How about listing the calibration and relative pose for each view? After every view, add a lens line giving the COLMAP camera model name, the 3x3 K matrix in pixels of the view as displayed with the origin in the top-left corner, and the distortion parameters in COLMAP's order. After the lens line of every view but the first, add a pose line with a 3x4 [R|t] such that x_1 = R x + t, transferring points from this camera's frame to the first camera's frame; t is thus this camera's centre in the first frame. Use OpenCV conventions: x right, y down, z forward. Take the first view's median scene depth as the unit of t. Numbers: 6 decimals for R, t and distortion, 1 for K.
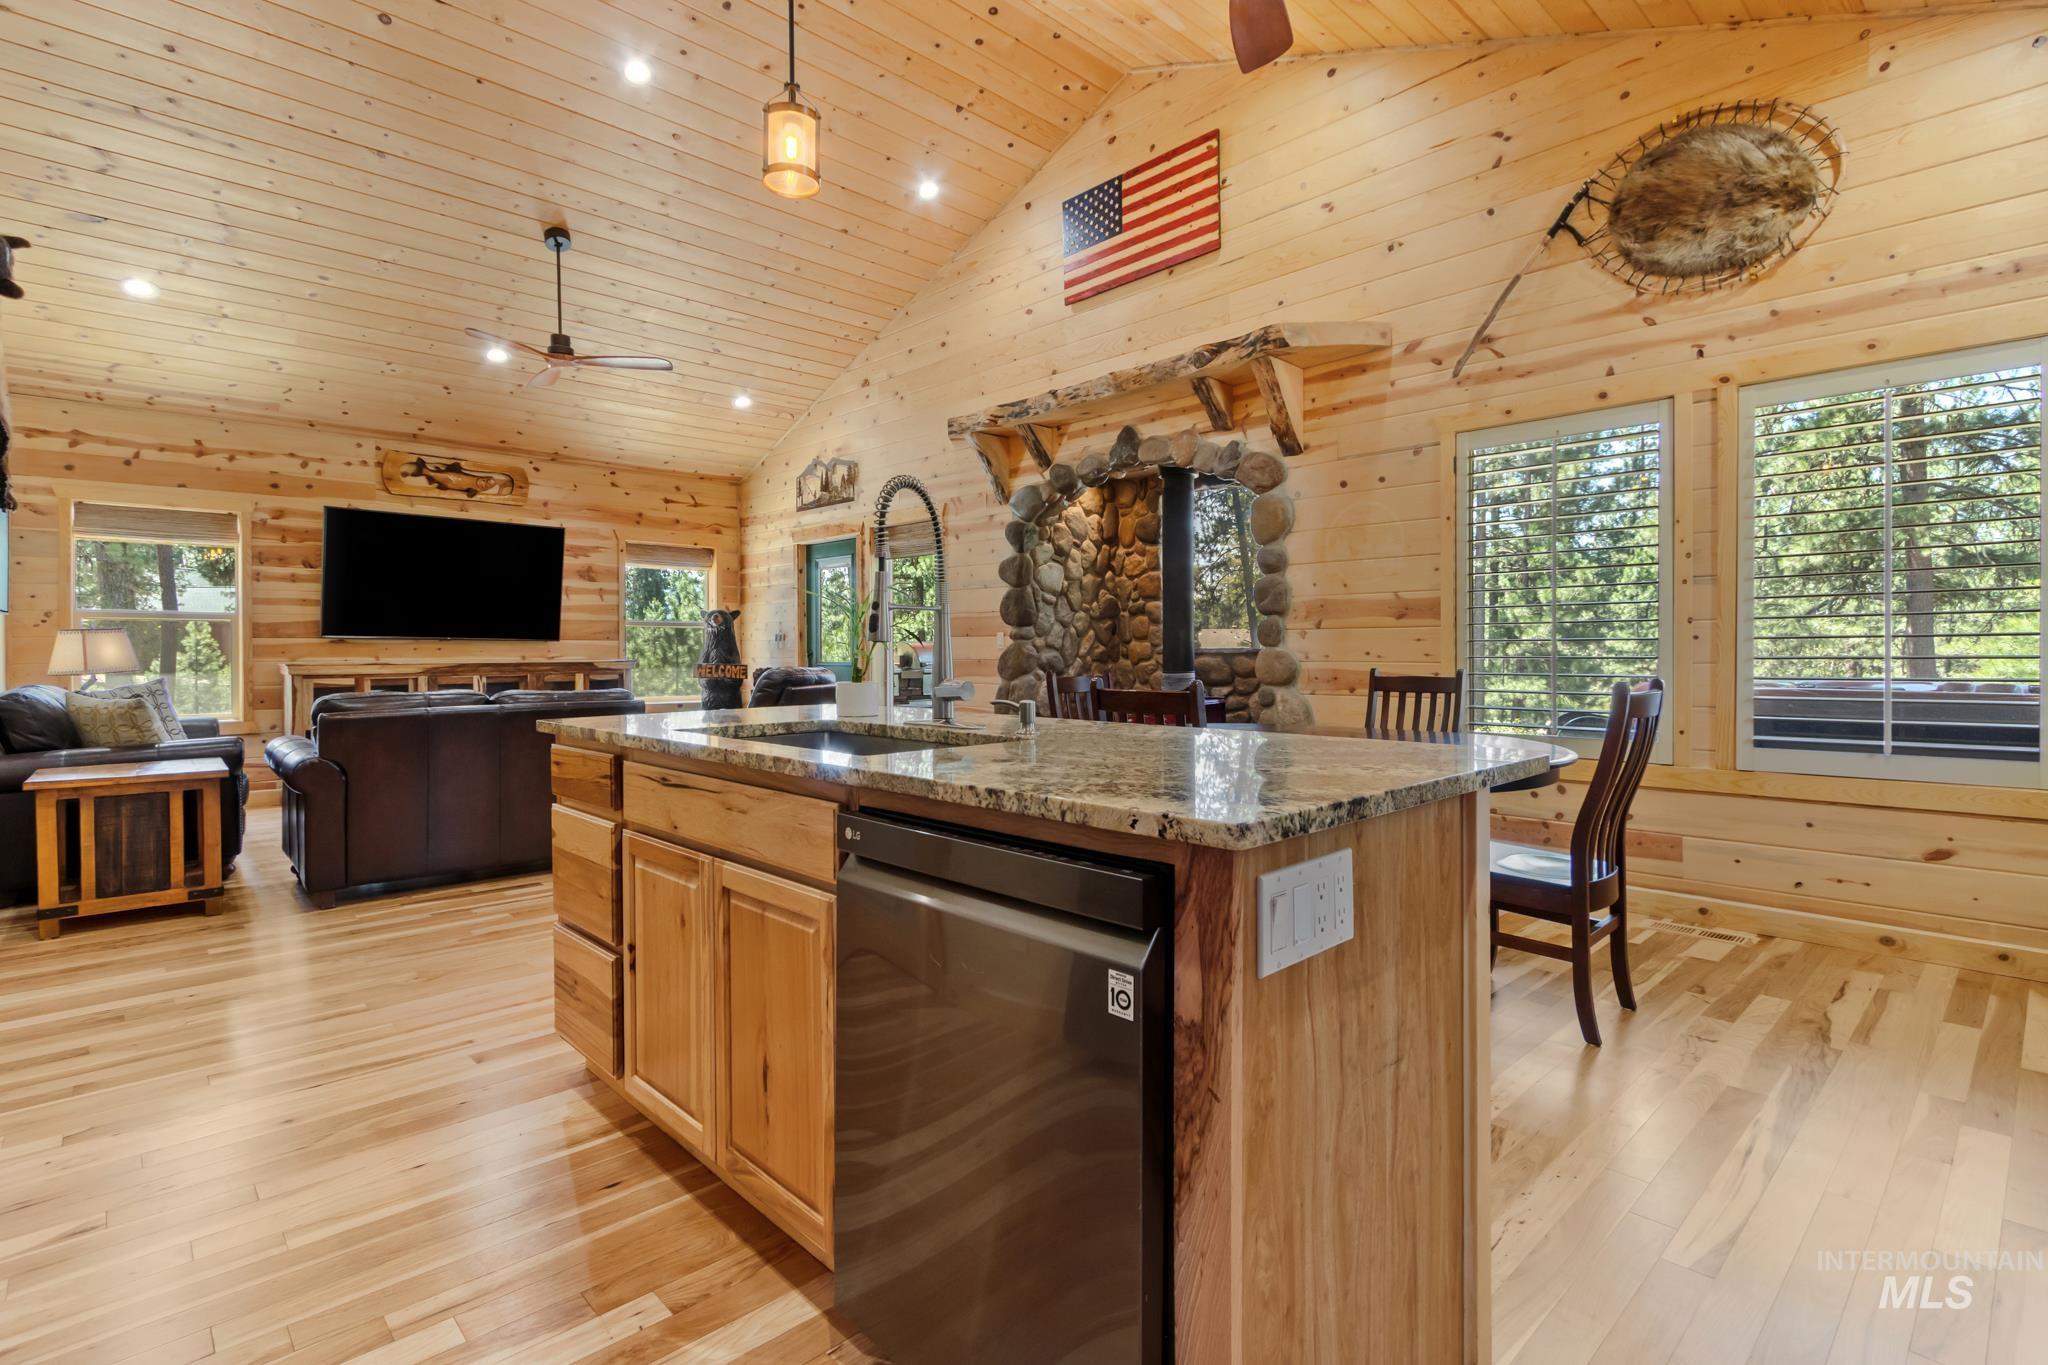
lens RADIAL K [[975.6, 0, 1006.8], [0, 975.6, 659.9], [0, 0, 1]] dist [0.003511, -0.000124]
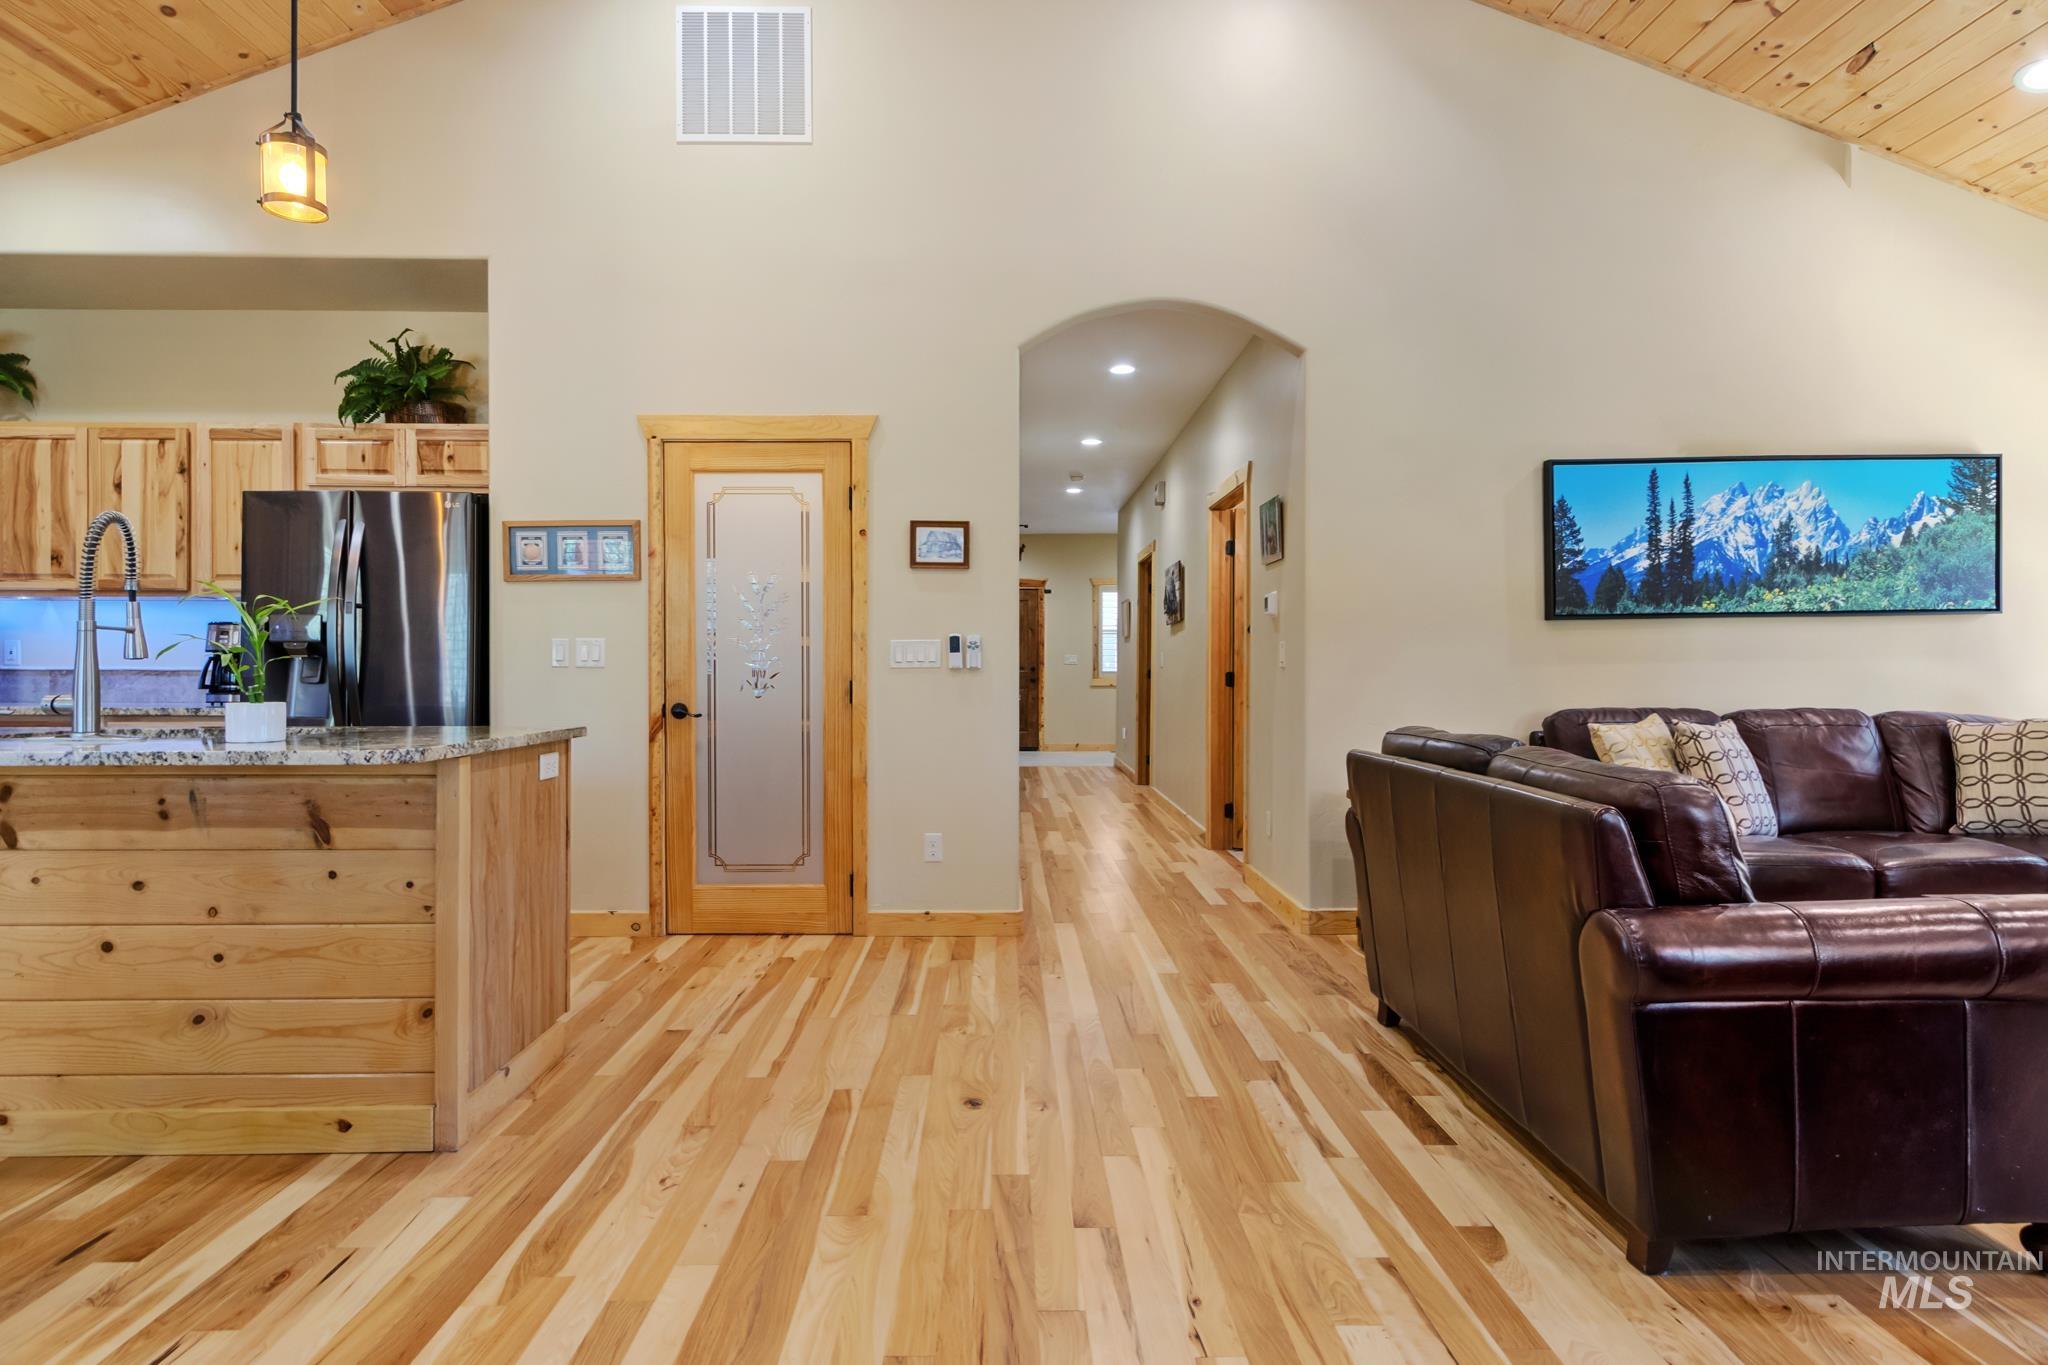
lens RADIAL K [[1051.2, 0, 1025.6], [0, 1051.2, 669.7], [0, 0, 1]] dist [0.012197, -0.005879]
pose [[-0.659636, 0.005546, -0.751565, 0.051226], [-0.006751, 0.999889, 0.013304, -0.012172], [0.751555, 0.013849, -0.659525, 1.067542]]
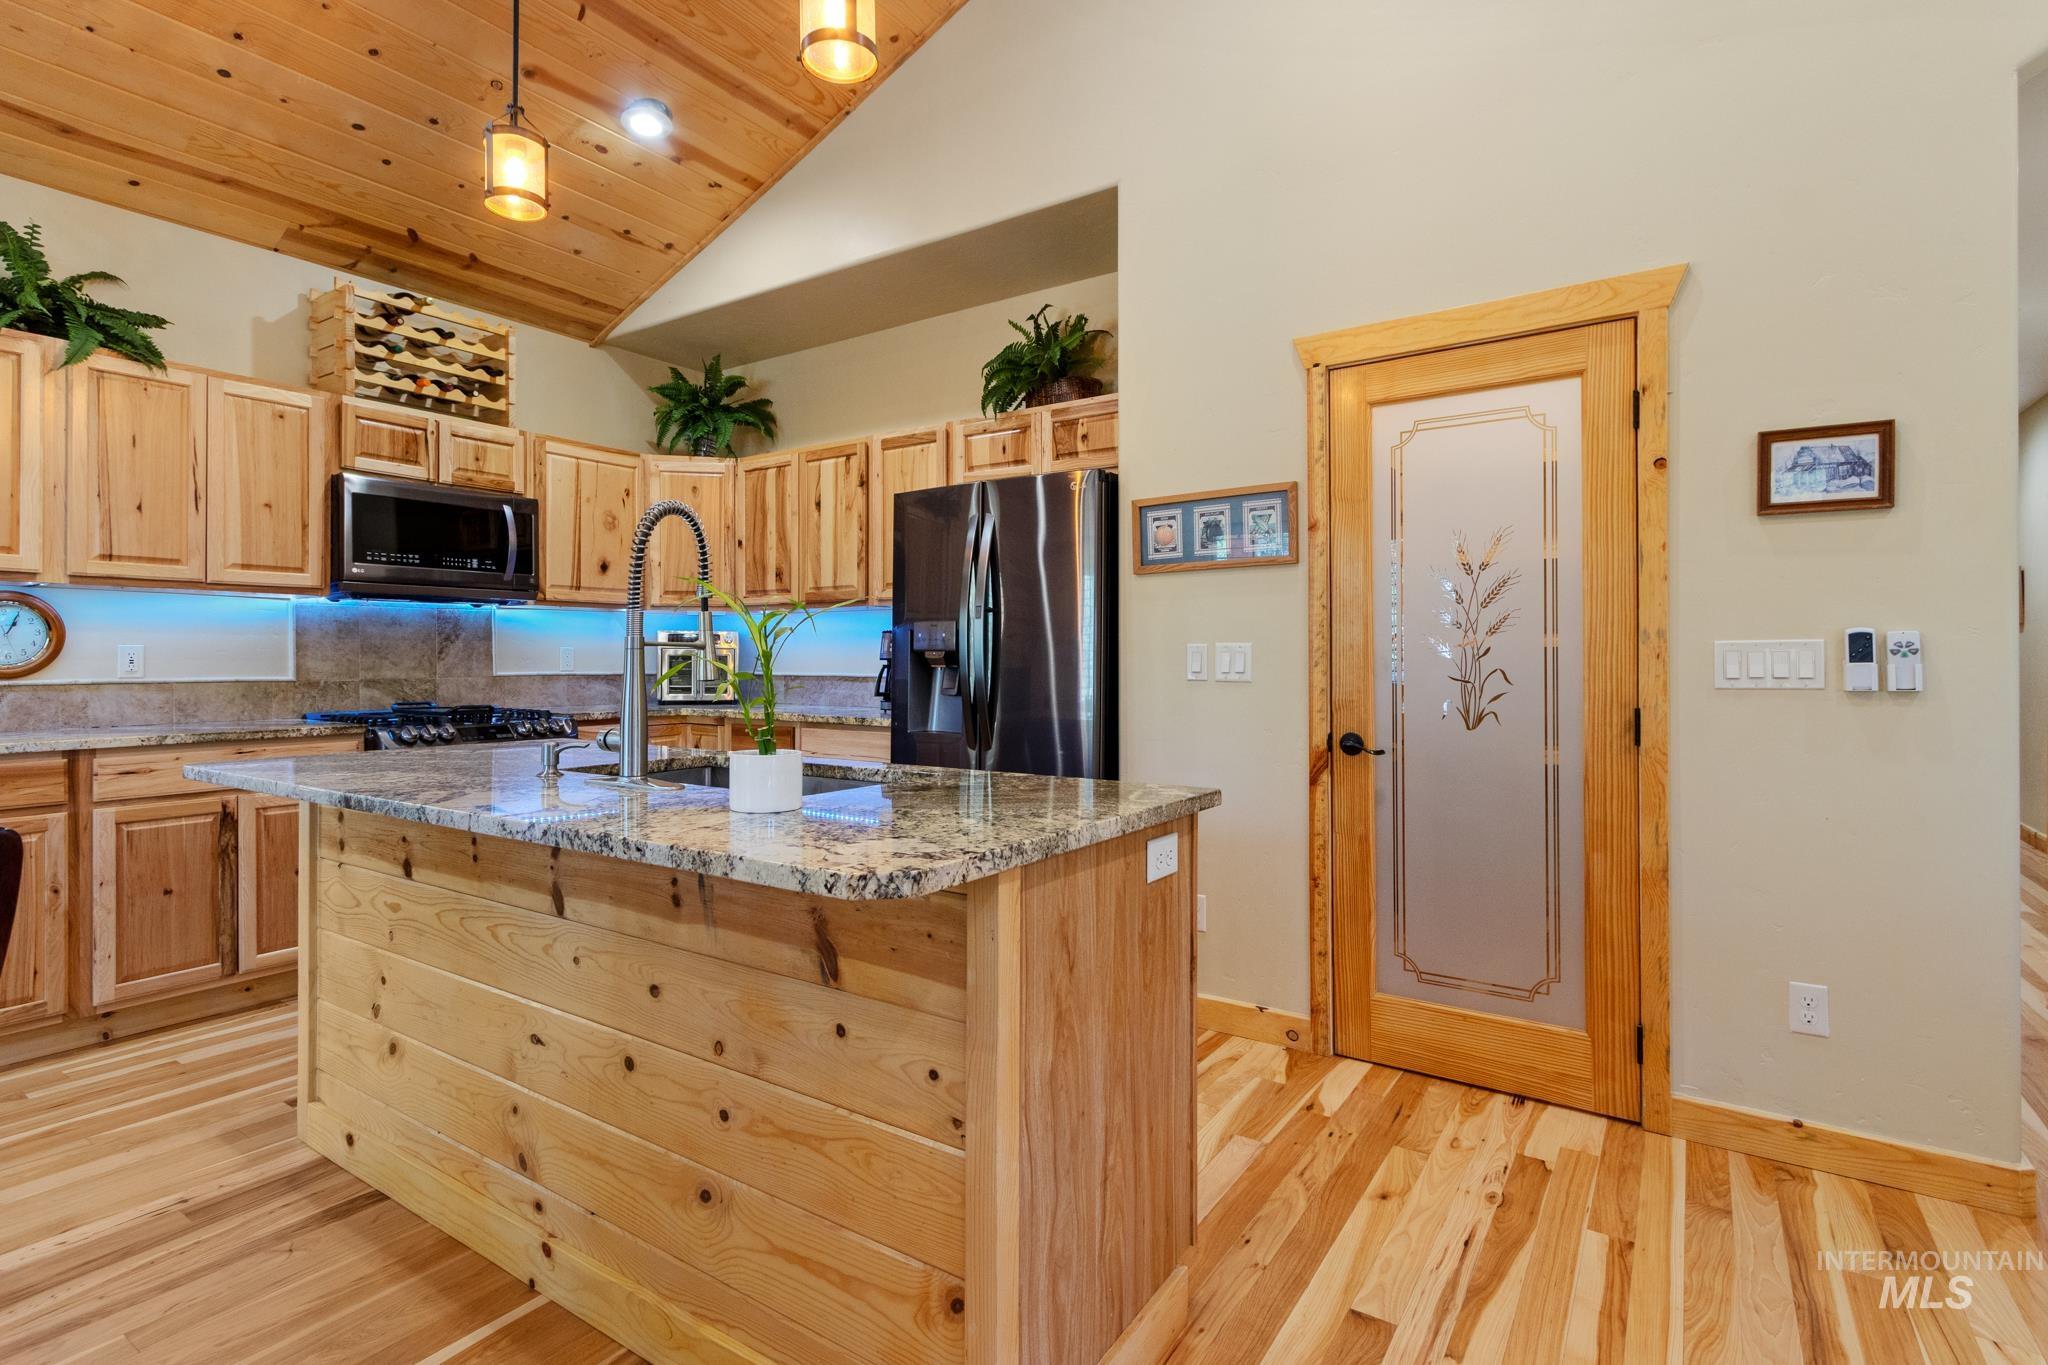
lens RADIAL K [[990.0, 0, 1016.0], [0, 990.0, 656.6], [0, 0, 1]] dist [0.012121, -0.005532]
pose [[-0.973029, 0.002863, -0.230663, -0.080565], [0.000817, 0.999960, 0.008962, -0.020860], [0.230680, 0.008532, -0.972992, 0.813502]]
